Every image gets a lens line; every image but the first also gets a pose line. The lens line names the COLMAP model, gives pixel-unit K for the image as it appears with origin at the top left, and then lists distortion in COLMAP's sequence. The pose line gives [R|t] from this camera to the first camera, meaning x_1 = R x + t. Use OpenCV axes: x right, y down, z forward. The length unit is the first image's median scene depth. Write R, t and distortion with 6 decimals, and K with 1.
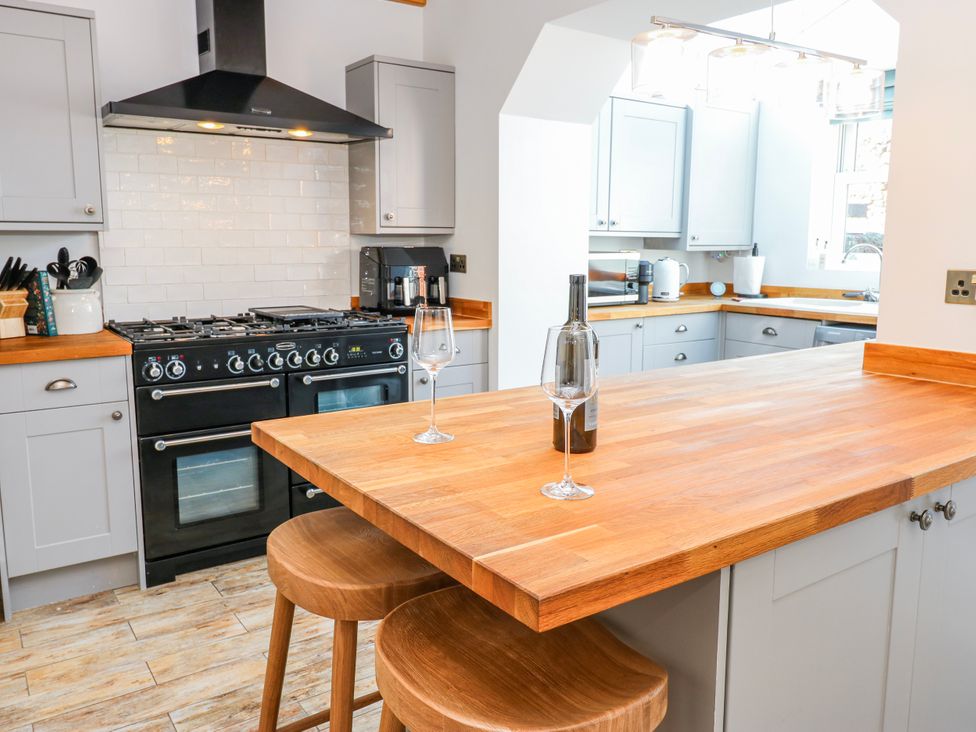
lens RADIAL K [[763.0, 0, 487.5], [0, 763.0, 363.7], [0, 0, 1]] dist [-0.000613, -0.000228]
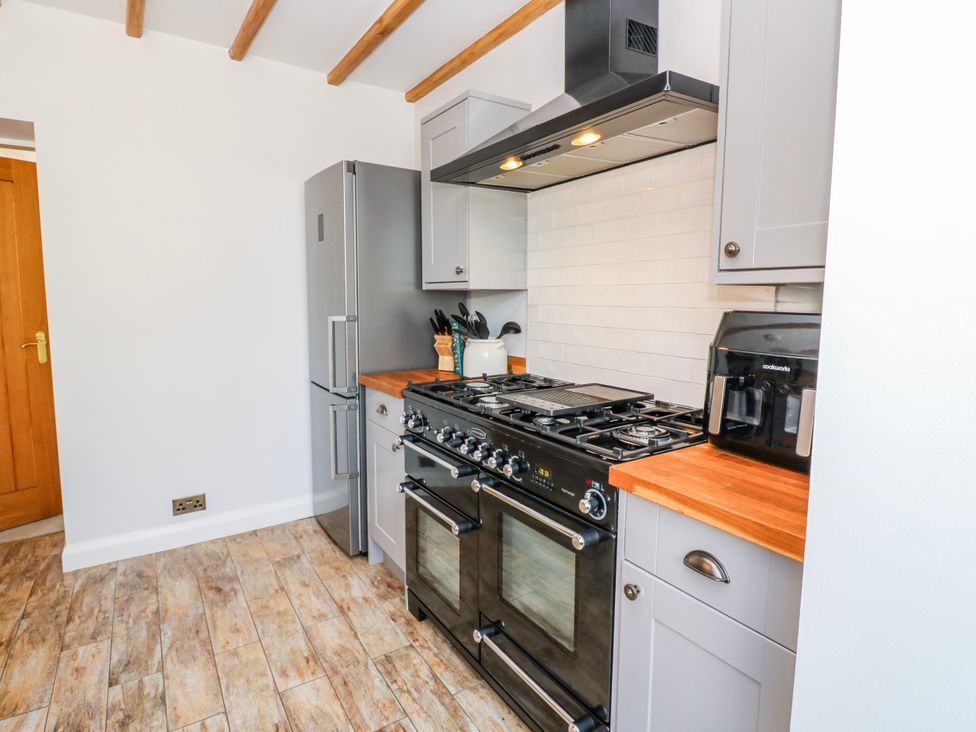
lens RADIAL K [[531.0, 0, 486.6], [0, 531.0, 357.9], [0, 0, 1]] dist [-0.007380, -0.002902]
pose [[-0.032151, 0.114302, -0.992926, 0.296229], [-0.154405, 0.980945, 0.117922, -0.187675], [0.987484, 0.157105, -0.013890, 1.173470]]
